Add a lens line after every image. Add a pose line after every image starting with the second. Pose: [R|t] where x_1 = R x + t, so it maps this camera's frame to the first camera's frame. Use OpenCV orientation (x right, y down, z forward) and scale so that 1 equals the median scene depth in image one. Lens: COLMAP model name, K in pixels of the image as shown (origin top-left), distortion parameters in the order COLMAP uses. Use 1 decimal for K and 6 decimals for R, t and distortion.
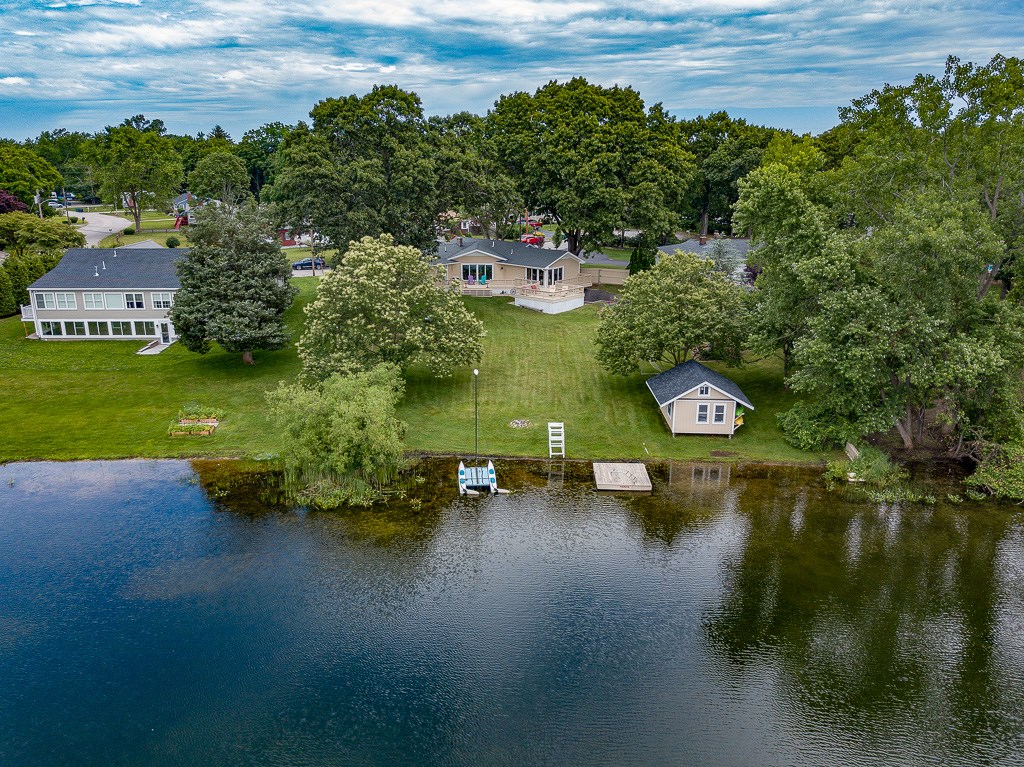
lens RADIAL K [[801.1, 0, 503.4], [0, 801.1, 383.5], [0, 0, 1]] dist [0.002649, 0.006468]
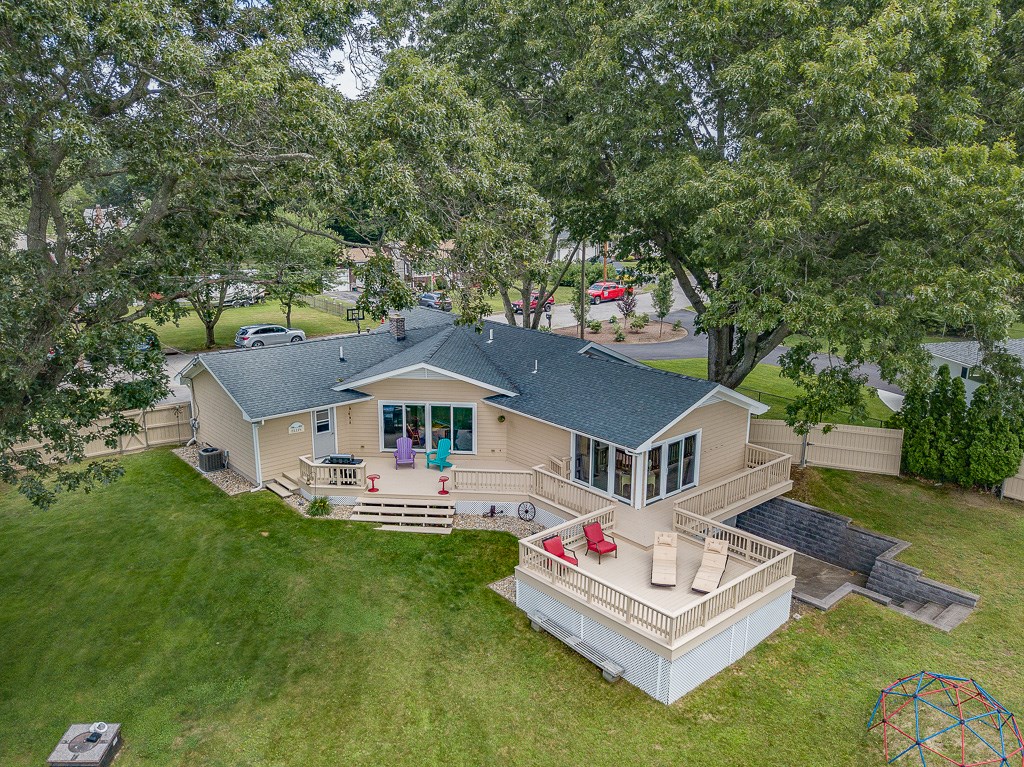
lens RADIAL K [[798.3, 0, 512.0], [0, 798.3, 383.5], [0, 0, 1]] dist [0.000115, 0.000364]
pose [[0.994300, 0.033571, -0.101195, 0.051554], [-0.035300, 0.999259, -0.015346, -0.231457], [0.100605, 0.018830, 0.994748, 1.035359]]
